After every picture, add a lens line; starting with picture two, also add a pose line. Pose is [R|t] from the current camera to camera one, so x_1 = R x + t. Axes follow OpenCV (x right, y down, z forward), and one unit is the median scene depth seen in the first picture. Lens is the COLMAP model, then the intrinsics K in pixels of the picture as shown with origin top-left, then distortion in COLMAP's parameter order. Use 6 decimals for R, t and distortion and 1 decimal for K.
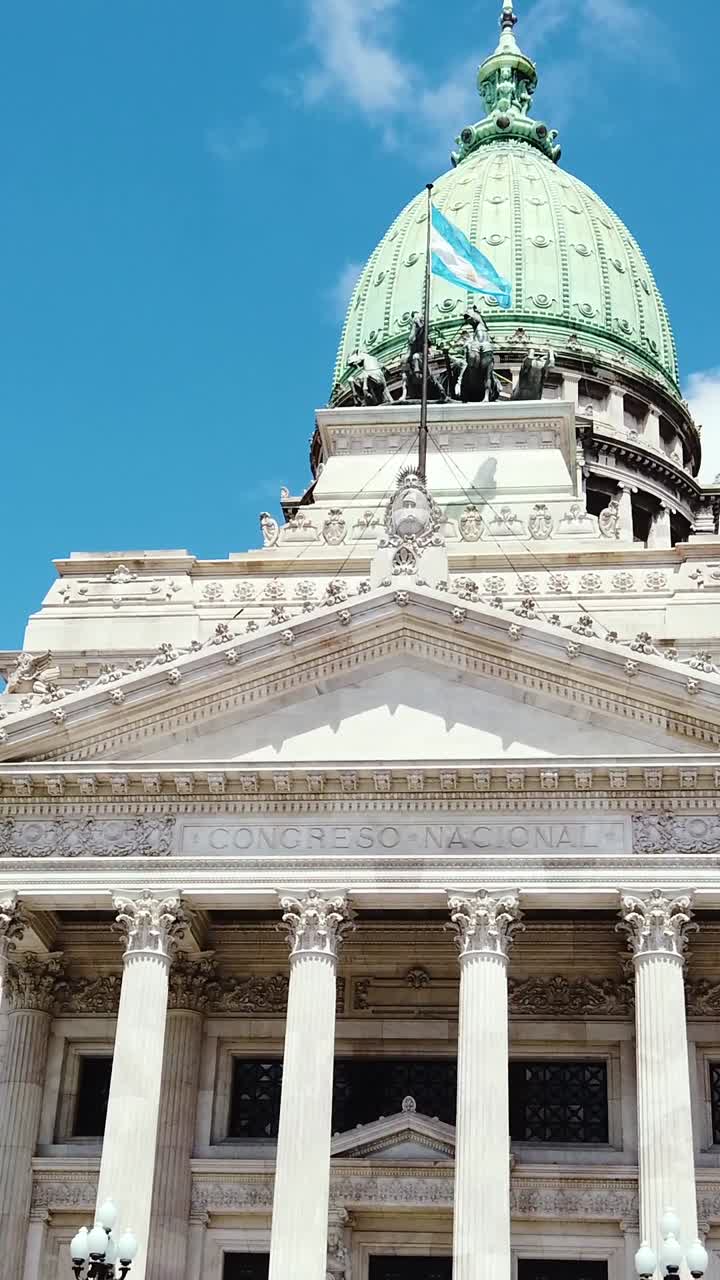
lens RADIAL K [[2010.6, 0, 331.5], [0, 2010.6, 640.2], [0, 0, 1]] dist [0.074110, 0.087730]
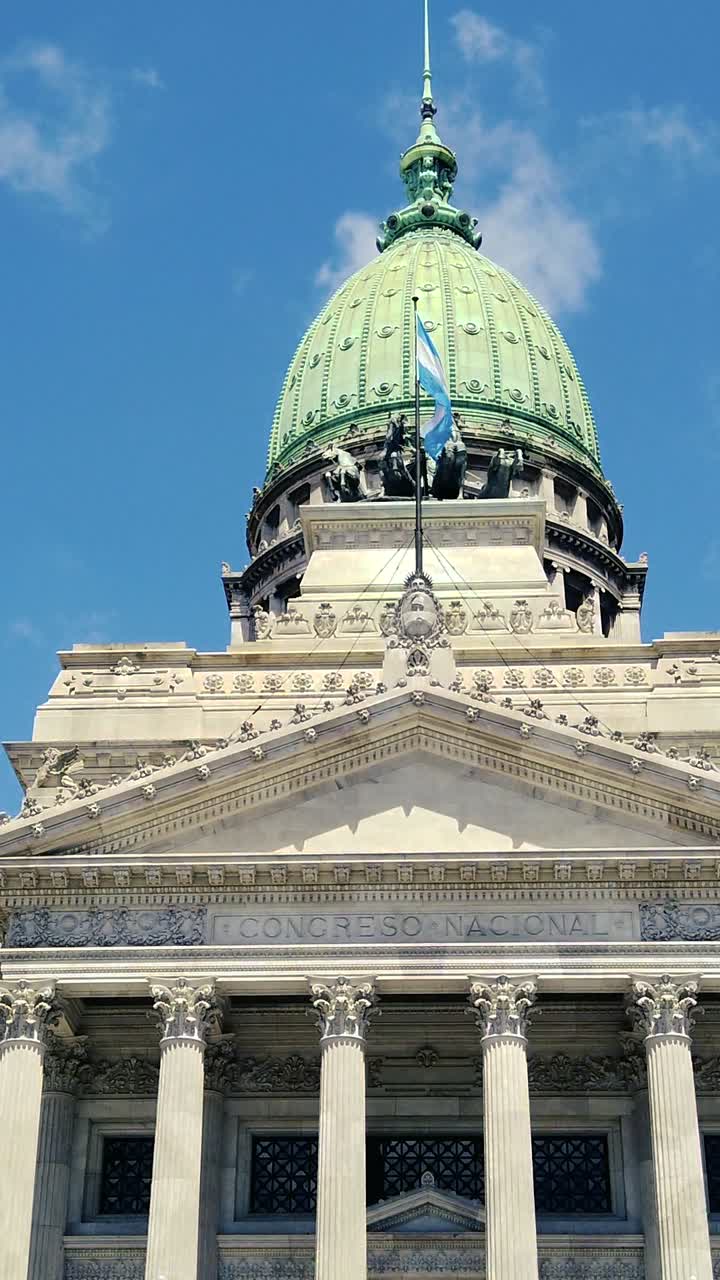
lens RADIAL K [[2010.6, 0, 331.5], [0, 2010.6, 640.2], [0, 0, 1]] dist [0.074110, 0.087730]
pose [[0.997250, 0.003315, 0.074031, -0.088682], [-0.001751, 0.999774, -0.021186, -0.028867], [-0.074085, 0.020998, 0.997031, -0.055601]]
